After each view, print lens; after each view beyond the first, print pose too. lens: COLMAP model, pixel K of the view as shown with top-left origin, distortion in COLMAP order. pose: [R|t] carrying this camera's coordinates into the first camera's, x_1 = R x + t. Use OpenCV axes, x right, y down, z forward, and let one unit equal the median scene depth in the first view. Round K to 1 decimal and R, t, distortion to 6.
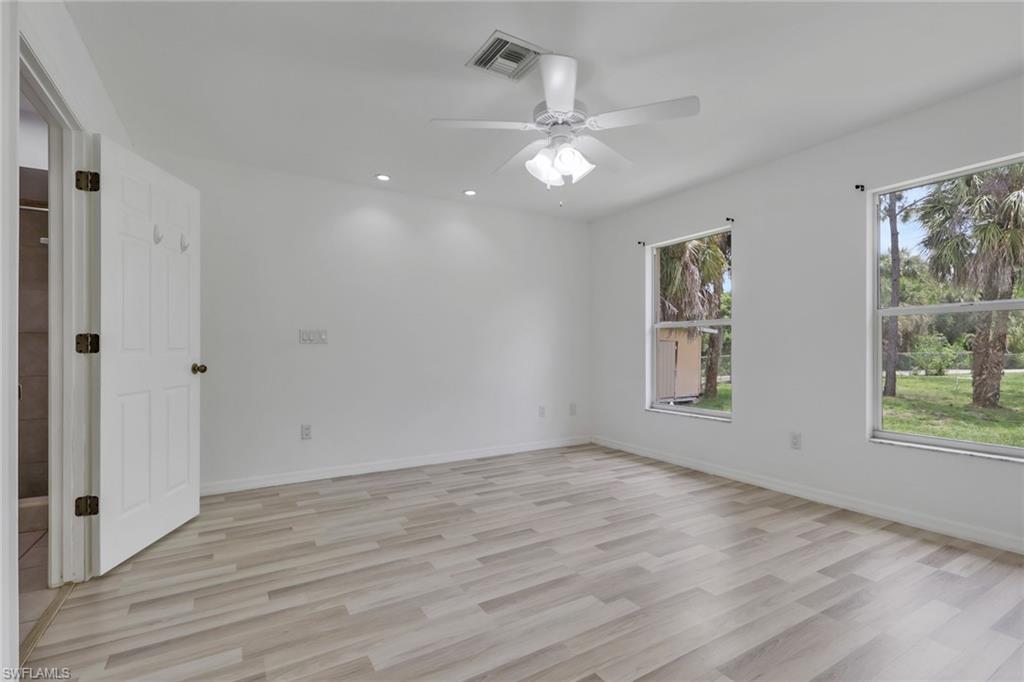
lens RADIAL K [[470.1, 0, 508.5], [0, 470.1, 346.7], [0, 0, 1]] dist [0.001523, 0.000191]
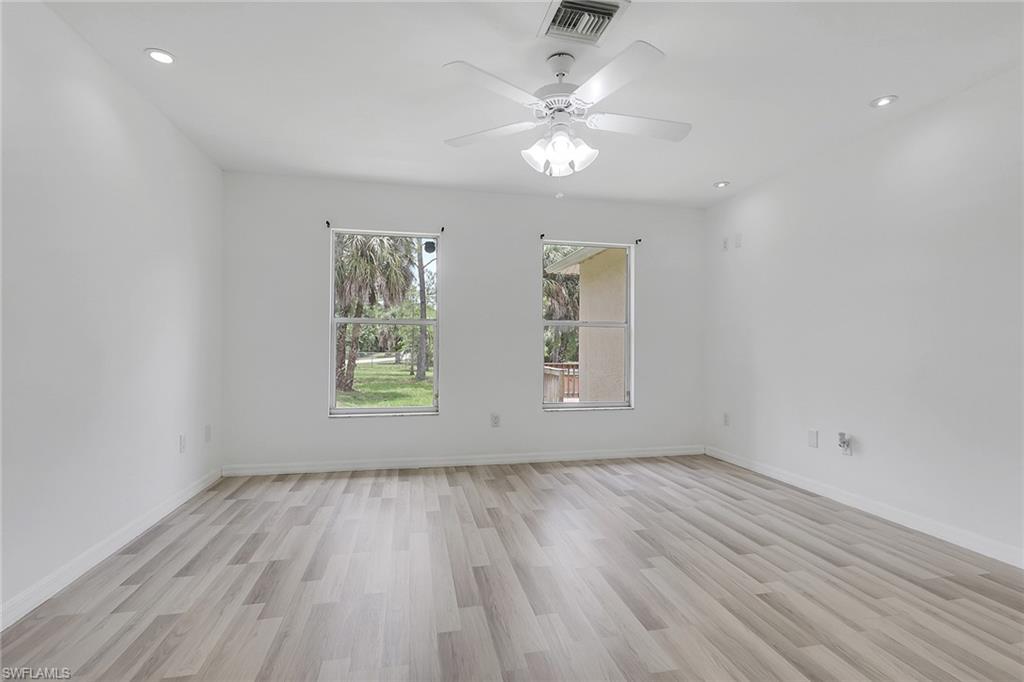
lens RADIAL K [[470.1, 0, 508.5], [0, 470.1, 346.7], [0, 0, 1]] dist [0.001523, 0.000191]
pose [[0.314247, 0.009086, 0.949298, -0.688942], [-0.013337, 0.999898, -0.005156, 0.004653], [-0.949248, -0.011040, 0.314336, 0.660516]]
